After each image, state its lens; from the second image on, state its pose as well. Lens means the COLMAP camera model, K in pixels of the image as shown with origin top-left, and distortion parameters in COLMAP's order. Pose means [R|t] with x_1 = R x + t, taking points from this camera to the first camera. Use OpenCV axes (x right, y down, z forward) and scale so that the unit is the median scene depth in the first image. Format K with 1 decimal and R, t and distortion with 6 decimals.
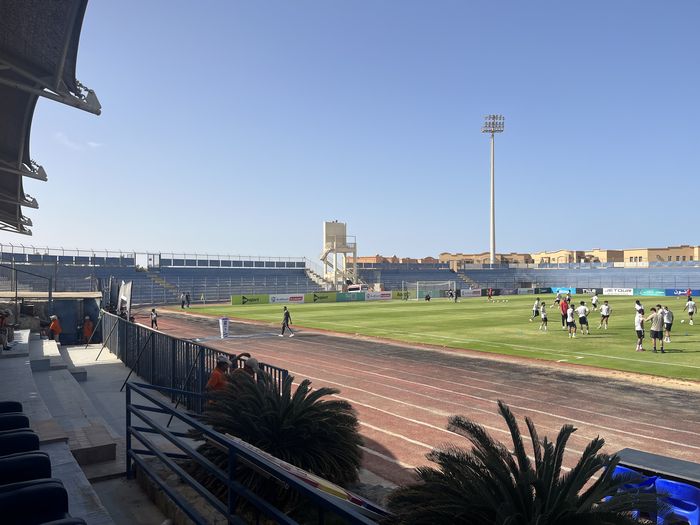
lens RADIAL K [[537.5, 0, 345.4], [0, 537.5, 268.6], [0, 0, 1]] dist [0.043568, -0.043998]
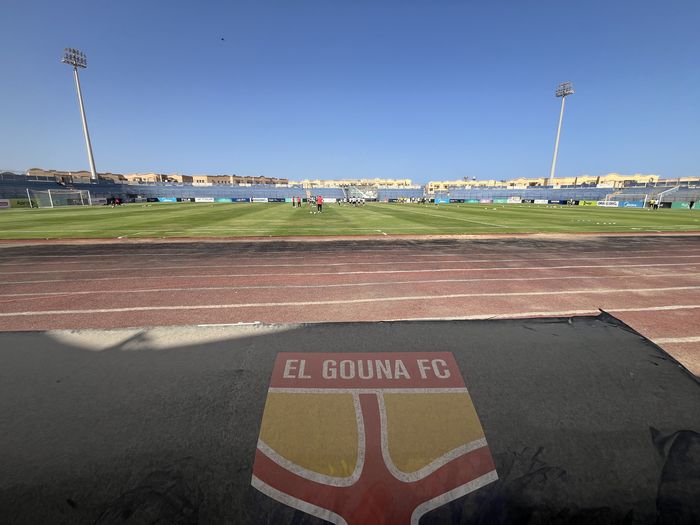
lens RADIAL K [[285.4, 0, 350.1], [0, 285.4, 260.2], [0, 0, 1]] dist [-0.002215, 0.000675]
pose [[0.489551, -0.184155, 0.852307, -0.059737], [-0.022448, 0.974459, 0.223442, 0.016266], [-0.871685, -0.128519, 0.472914, 0.159509]]
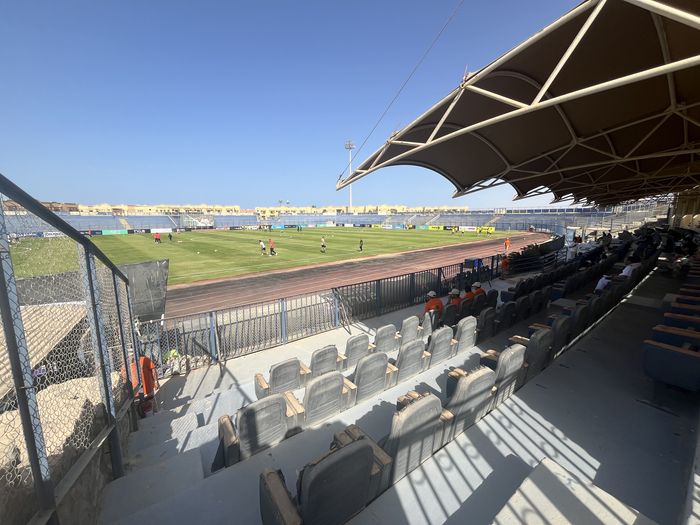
lens RADIAL K [[285.4, 0, 351.0], [0, 285.4, 260.3], [0, 0, 1]] dist [-0.002215, 0.000675]
pose [[-0.116925, -0.145360, 0.982445, -0.184913], [-0.010334, 0.989355, 0.145153, -0.005631], [-0.993087, 0.006819, -0.117182, 0.217435]]
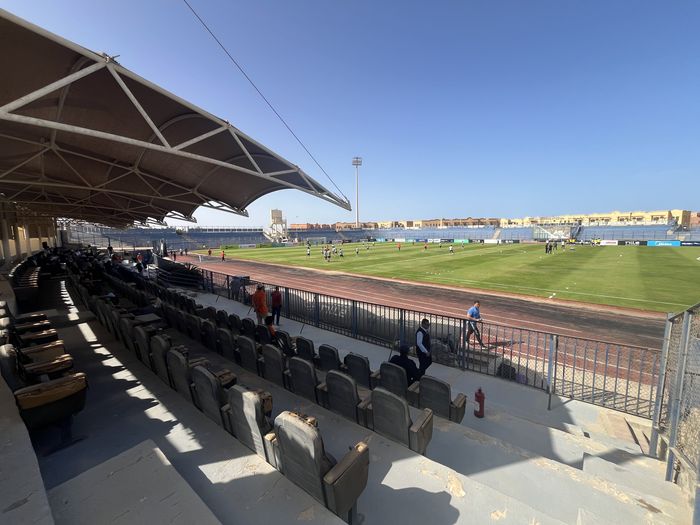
lens RADIAL K [[285.4, 0, 348.5], [0, 285.4, 262.0], [0, 0, 1]] dist [-0.002215, 0.000675]
pose [[0.990735, -0.025558, 0.133385, 0.109093], [0.009308, 0.992602, 0.121056, -0.015083], [-0.135492, -0.118692, 0.983643, -0.188834]]
